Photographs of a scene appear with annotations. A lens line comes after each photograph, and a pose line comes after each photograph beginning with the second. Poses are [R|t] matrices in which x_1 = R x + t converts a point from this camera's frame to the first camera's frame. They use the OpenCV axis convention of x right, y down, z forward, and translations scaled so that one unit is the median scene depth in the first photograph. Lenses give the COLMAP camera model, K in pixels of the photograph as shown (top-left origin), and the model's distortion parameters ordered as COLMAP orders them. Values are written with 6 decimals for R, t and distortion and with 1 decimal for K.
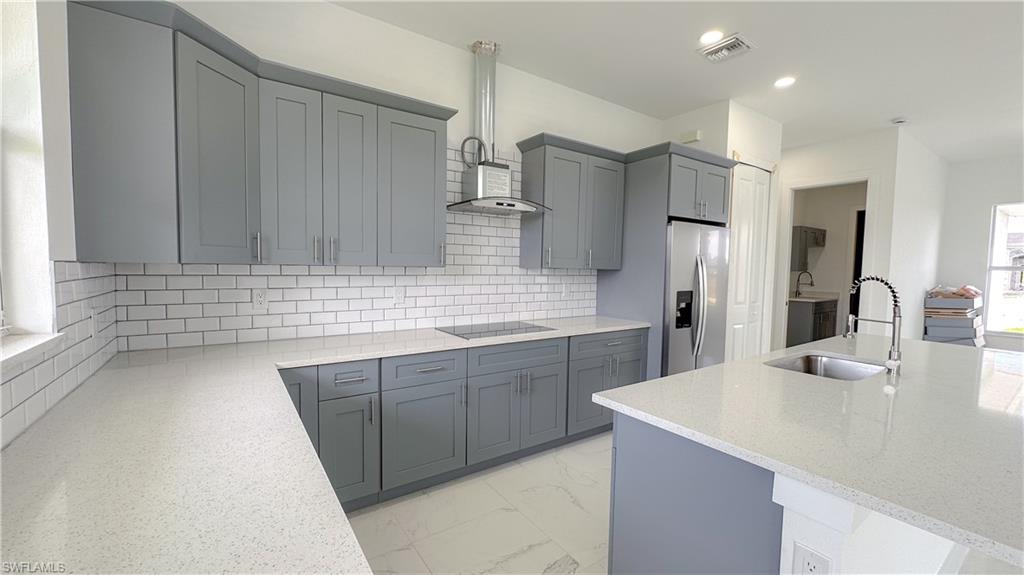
lens RADIAL K [[409.1, 0, 512.9], [0, 409.1, 289.6], [0, 0, 1]] dist [-0.006710, 0.000882]
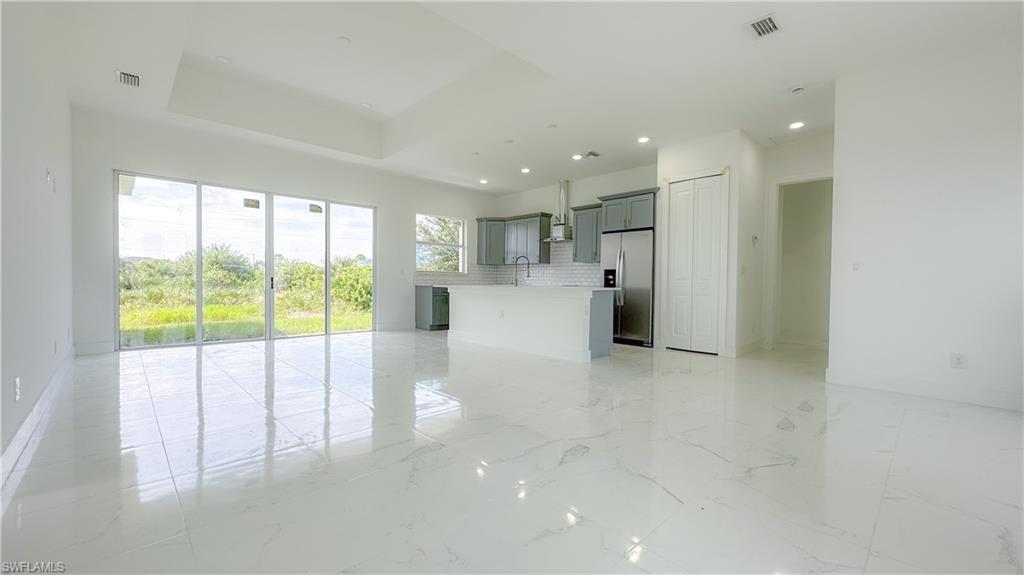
lens RADIAL K [[409.1, 0, 512.9], [0, 409.1, 289.6], [0, 0, 1]] dist [-0.006710, 0.000882]
pose [[0.164757, 0.003337, -0.986329, 2.545171], [-0.066600, 0.997750, -0.007749, 0.162557], [0.984083, 0.066966, 0.164609, 0.280798]]
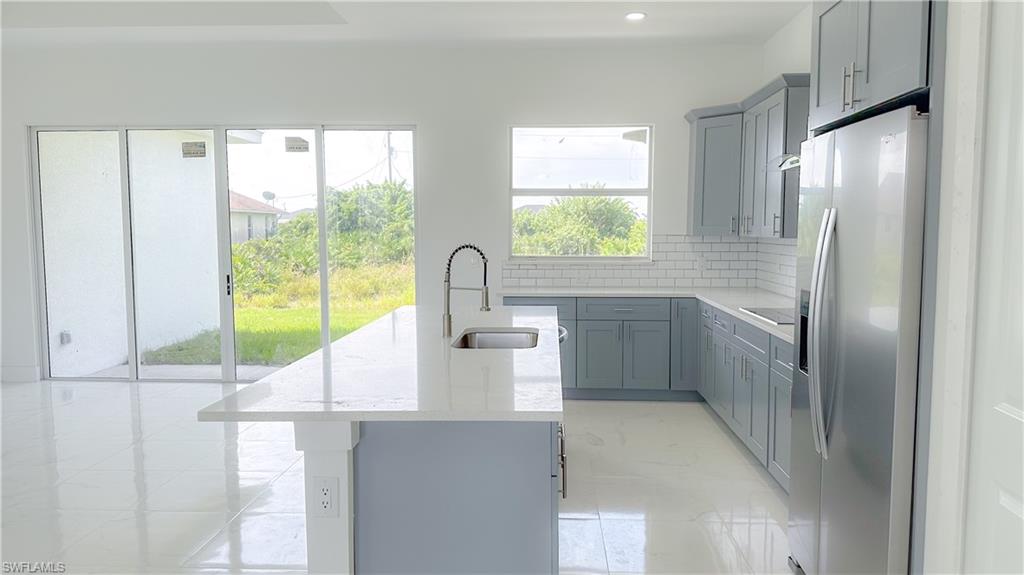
lens RADIAL K [[714.3, 0, 517.2], [0, 714.3, 285.5], [0, 0, 1]] dist [0.112811, -0.189732]
pose [[-0.606770, 0.046705, -0.793504, 1.423644], [-0.056011, 0.993279, 0.101293, -0.073651], [0.792902, 0.105907, -0.600076, 1.392512]]
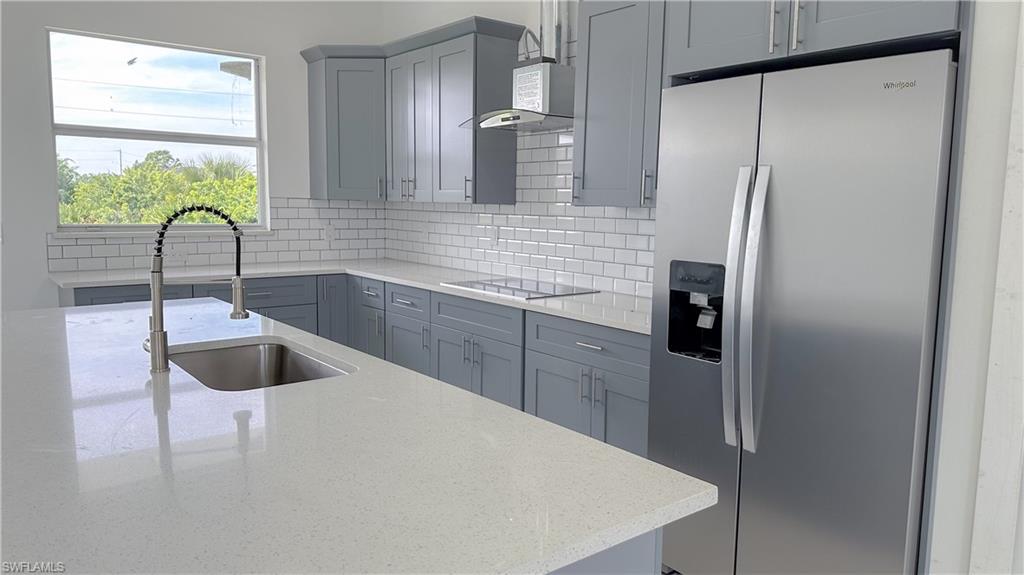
lens RADIAL K [[714.3, 0, 517.2], [0, 714.3, 285.5], [0, 0, 1]] dist [0.112811, -0.189732]
pose [[0.072511, 0.102120, -0.992126, 1.249095], [-0.074395, 0.992527, 0.096724, -0.032375], [0.994589, 0.066796, 0.079567, 0.885068]]
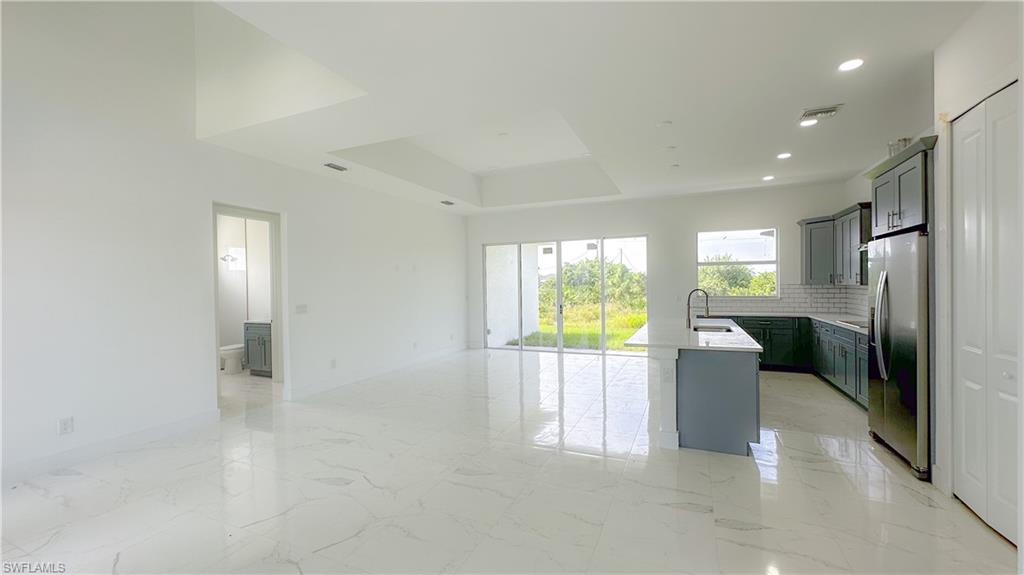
lens RADIAL K [[409.1, 0, 512.9], [0, 409.1, 289.6], [0, 0, 1]] dist [-0.006710, 0.000882]
pose [[-0.850175, 0.001370, -0.526499, 1.967533], [-0.030709, 0.998165, 0.052187, -0.075043], [0.525604, 0.060536, -0.848573, 1.578021]]
